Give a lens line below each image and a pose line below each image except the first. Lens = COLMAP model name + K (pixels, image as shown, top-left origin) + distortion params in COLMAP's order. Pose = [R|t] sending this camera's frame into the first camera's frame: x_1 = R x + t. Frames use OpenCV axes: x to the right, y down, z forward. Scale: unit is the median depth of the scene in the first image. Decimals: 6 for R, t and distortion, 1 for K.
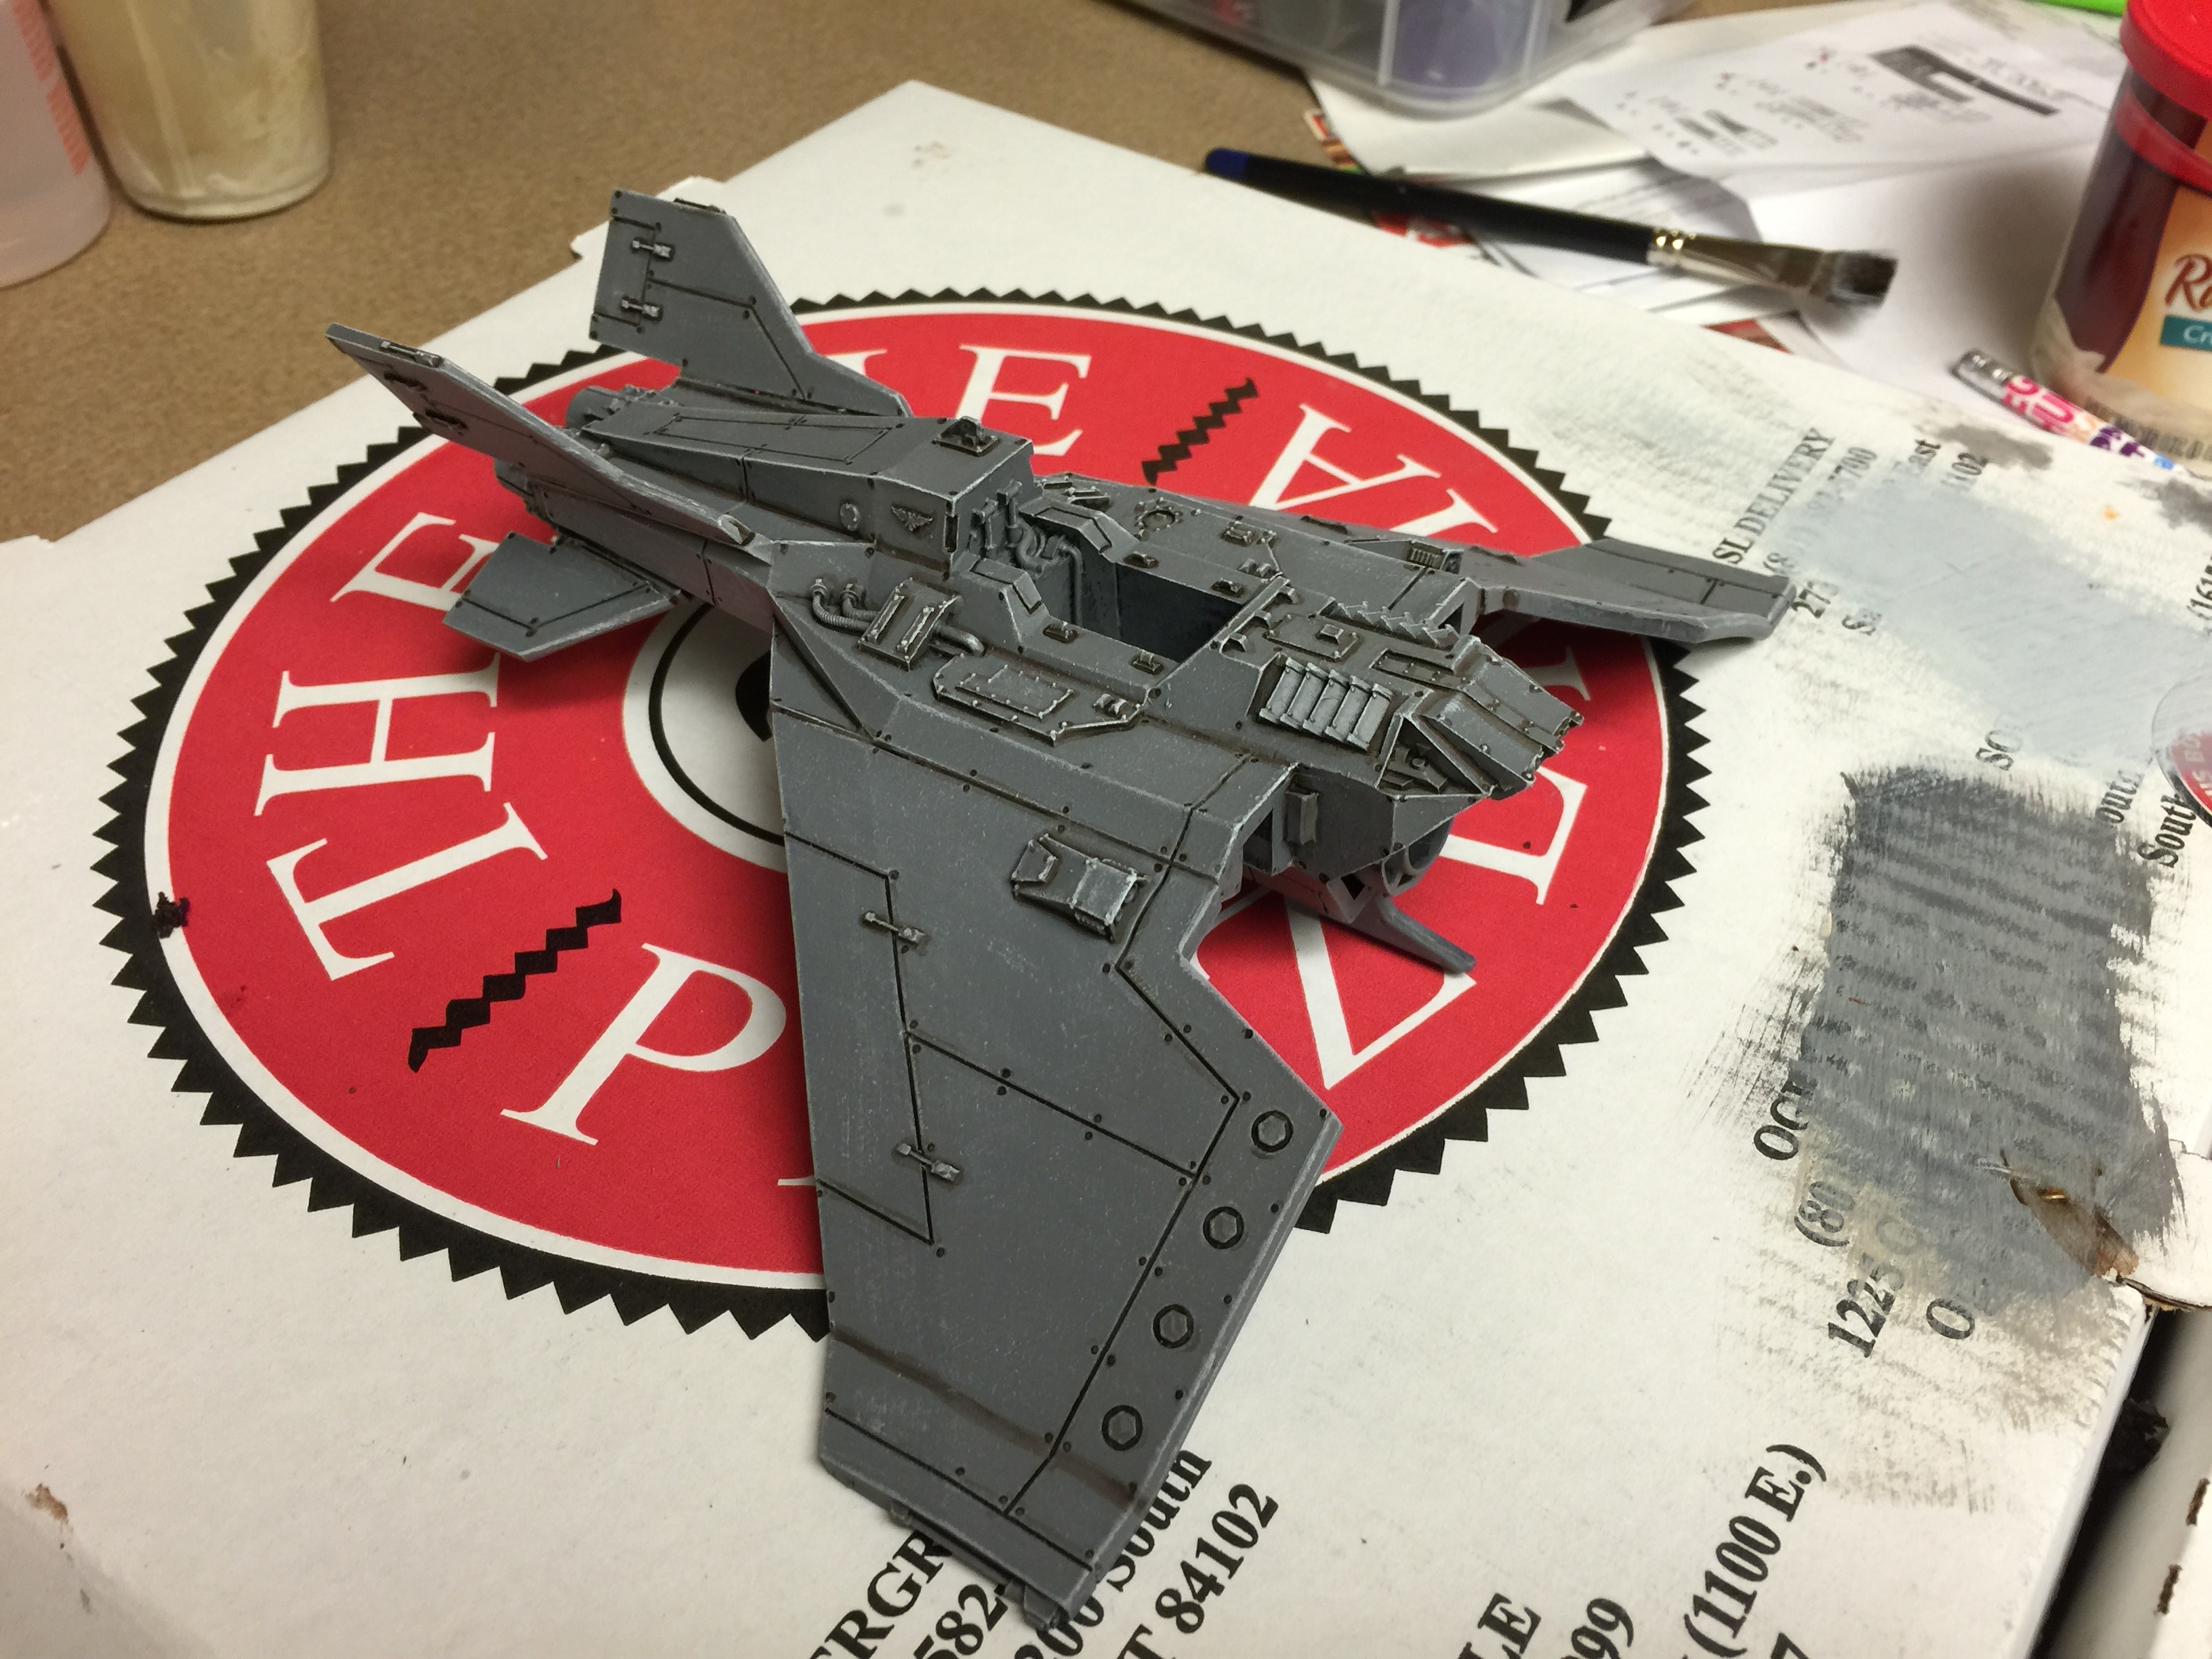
lens RADIAL K [[1958.8, 0, 1106.0], [0, 1958.8, 829.5], [0, 0, 1]] dist [0.040636, -0.076016]
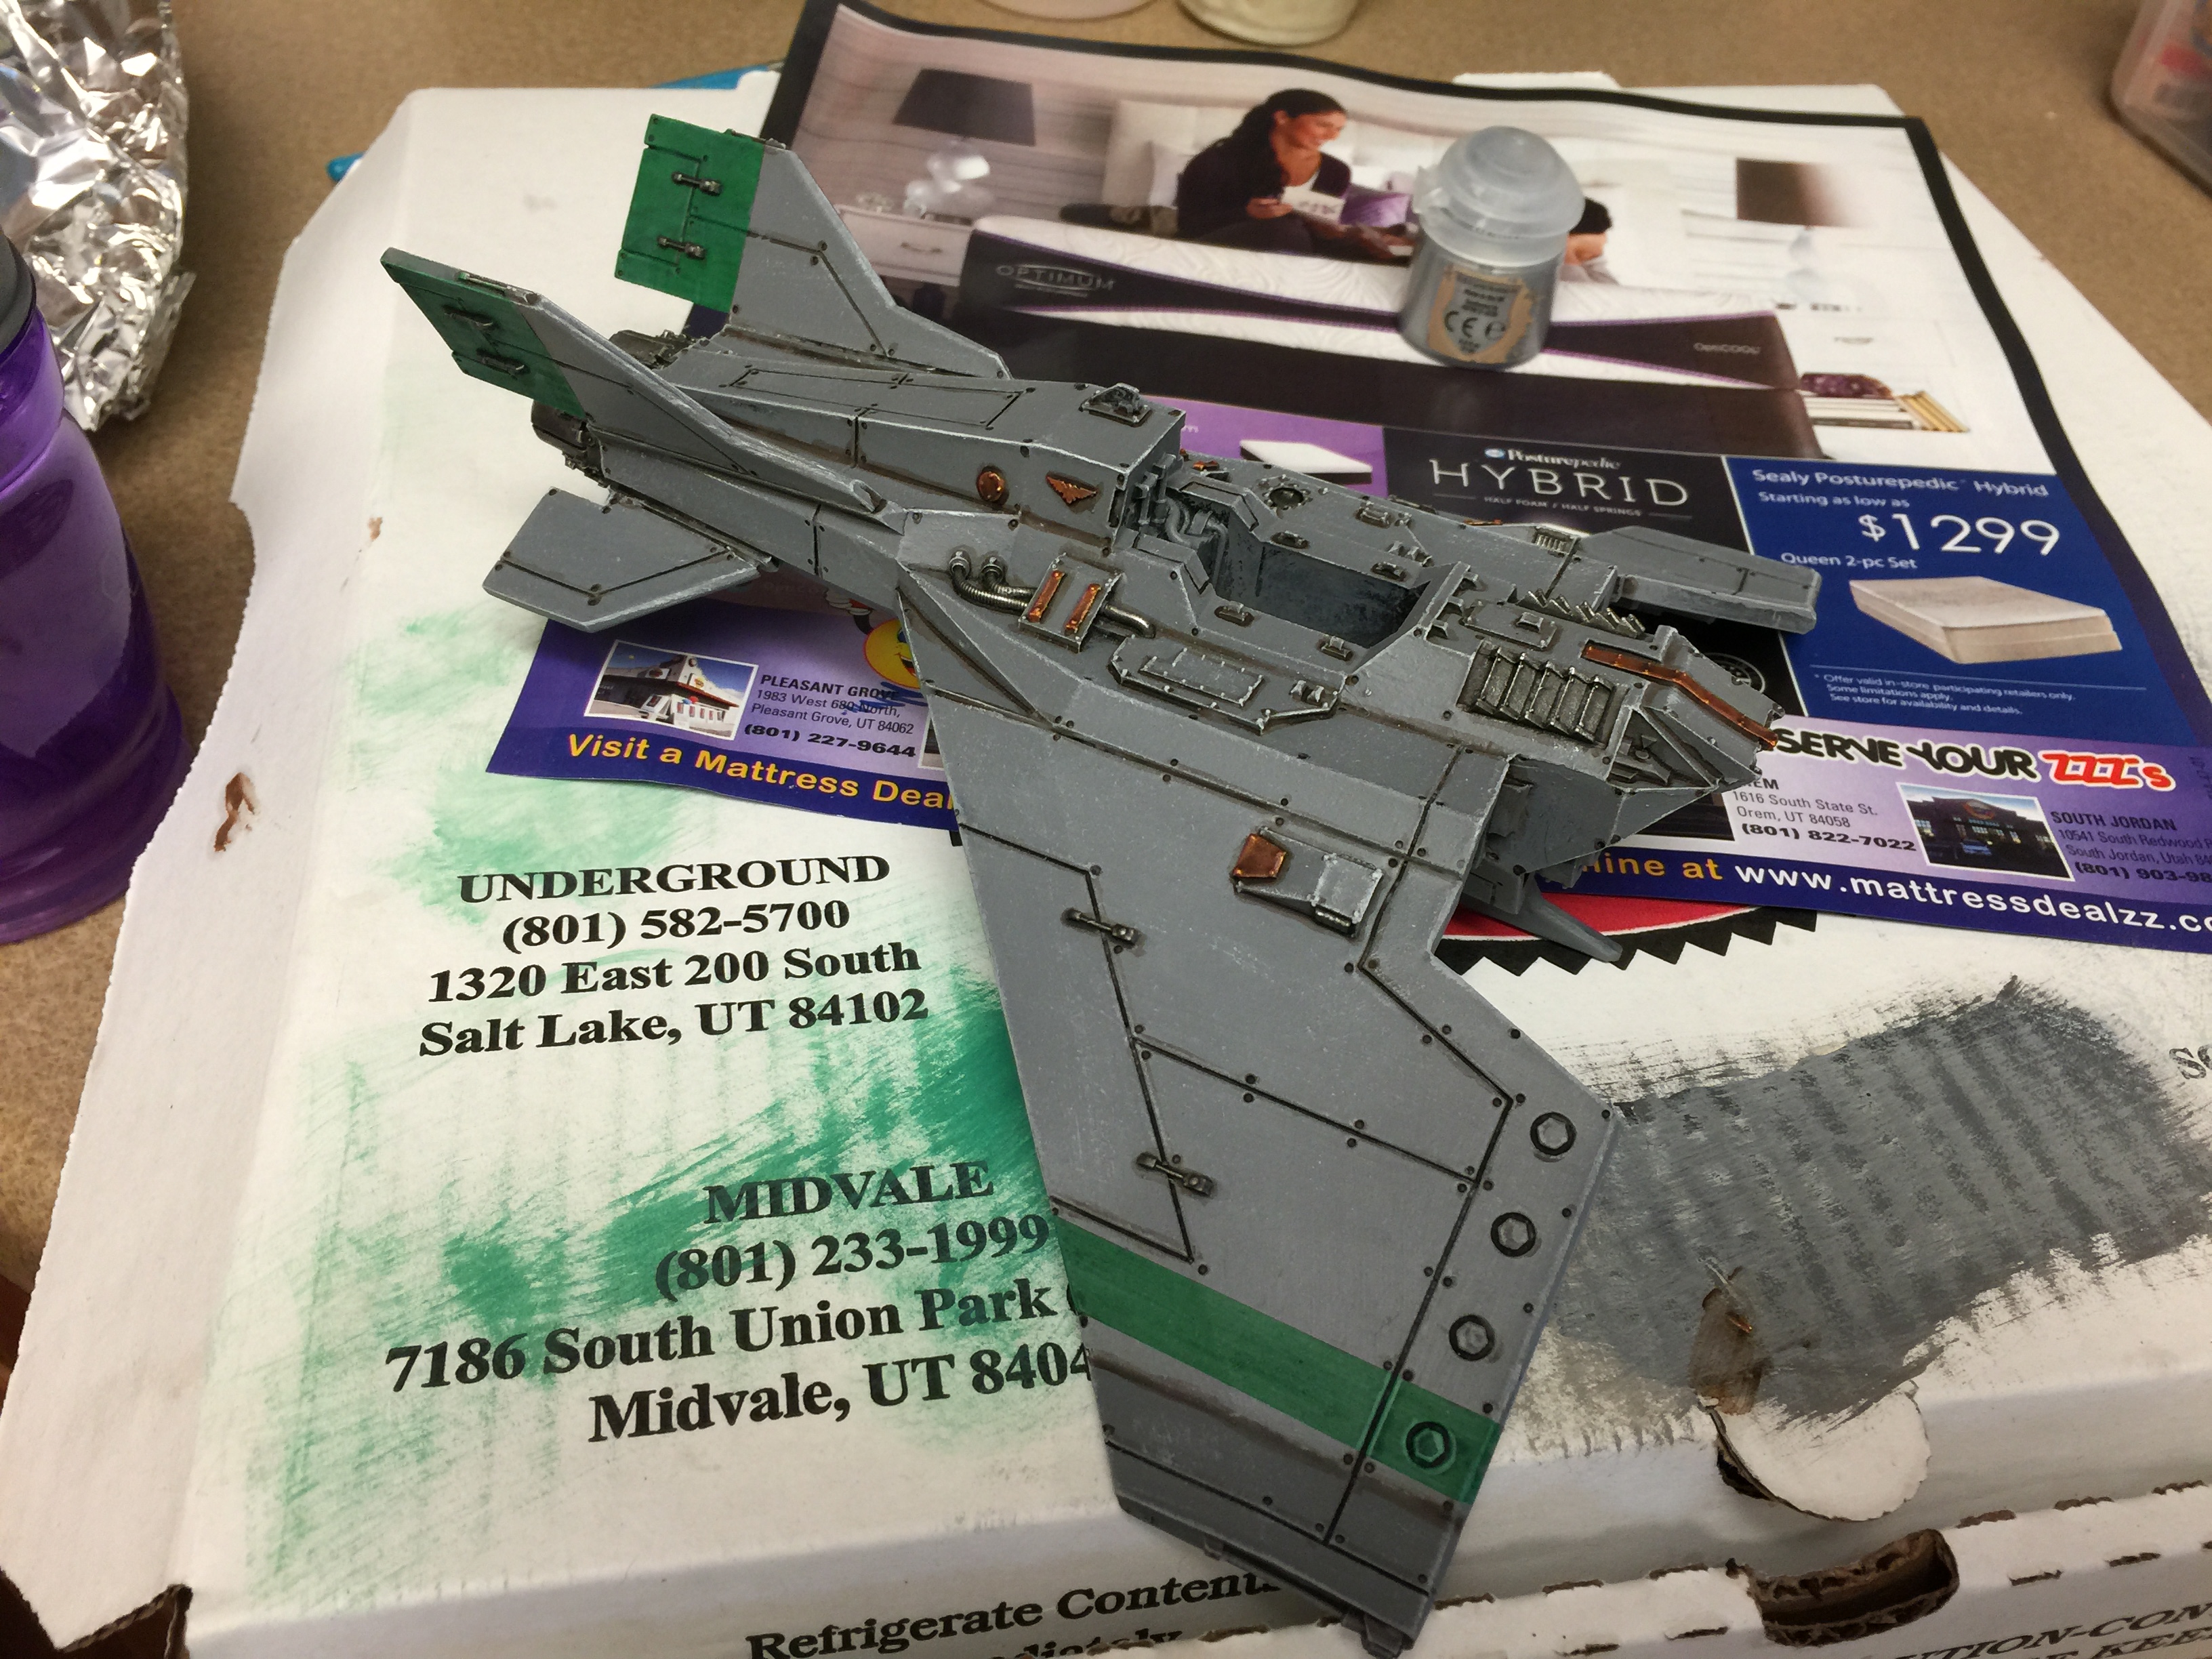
lens RADIAL K [[1958.8, 0, 1106.0], [0, 1958.8, 829.5], [0, 0, 1]] dist [0.040636, -0.076016]
pose [[0.981710, -0.003224, 0.190355, -0.282262], [-0.000806, 0.999777, 0.021091, -0.016439], [-0.190380, -0.020858, 0.981489, 0.072041]]
